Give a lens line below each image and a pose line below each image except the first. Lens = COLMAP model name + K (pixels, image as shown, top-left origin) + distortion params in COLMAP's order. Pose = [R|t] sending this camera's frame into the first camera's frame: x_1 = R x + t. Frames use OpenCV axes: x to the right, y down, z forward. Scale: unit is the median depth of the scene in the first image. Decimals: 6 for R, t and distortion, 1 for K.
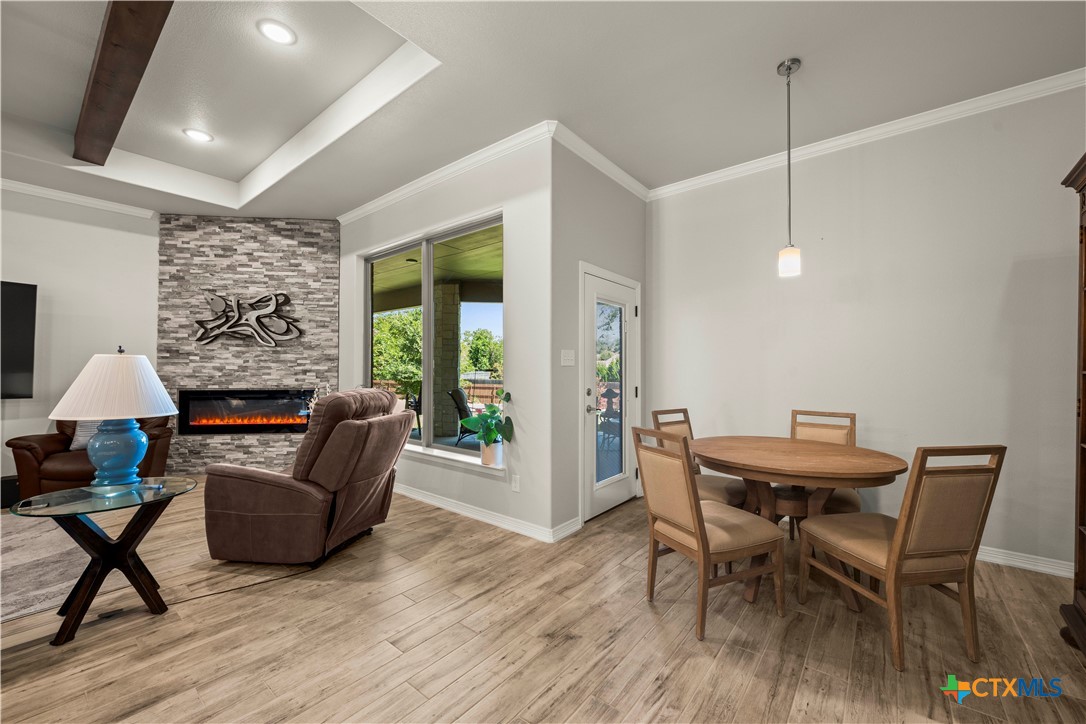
lens RADIAL K [[431.1, 0, 547.4], [0, 431.1, 363.8], [0, 0, 1]] dist [0.000100, 0.000623]
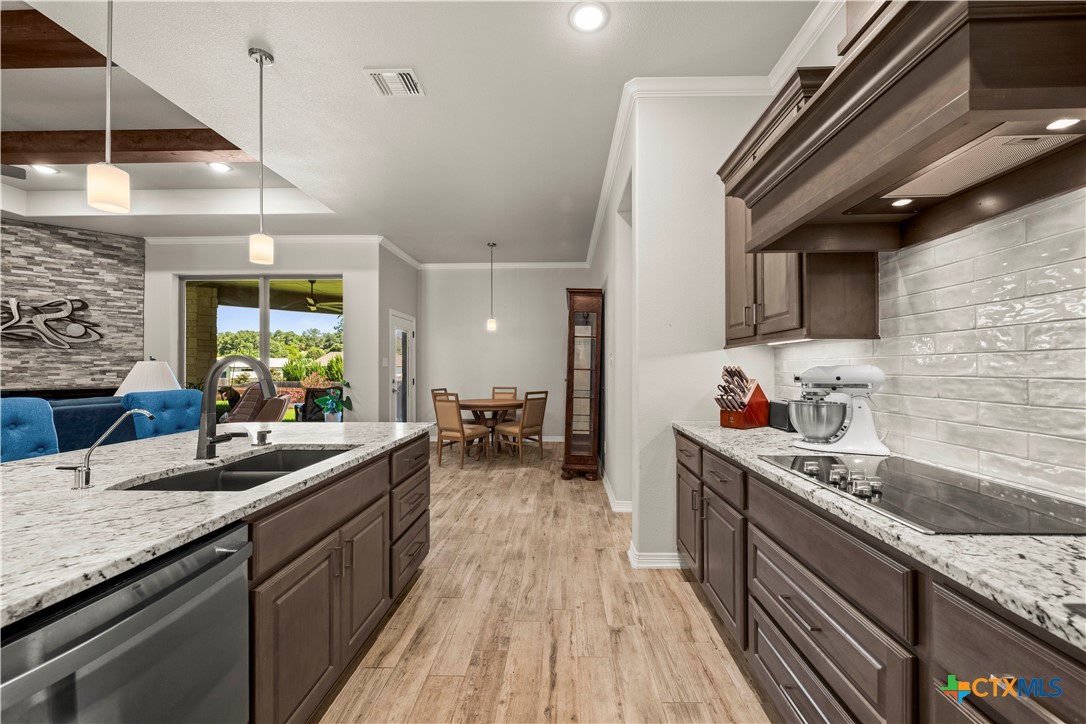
lens RADIAL K [[431.1, 0, 547.4], [0, 431.1, 363.8], [0, 0, 1]] dist [0.000100, 0.000623]
pose [[0.805141, 0.002005, 0.593080, -0.305762], [-0.004001, 0.999990, 0.002051, -0.009128], [-0.593070, -0.004024, 0.805141, -0.557948]]
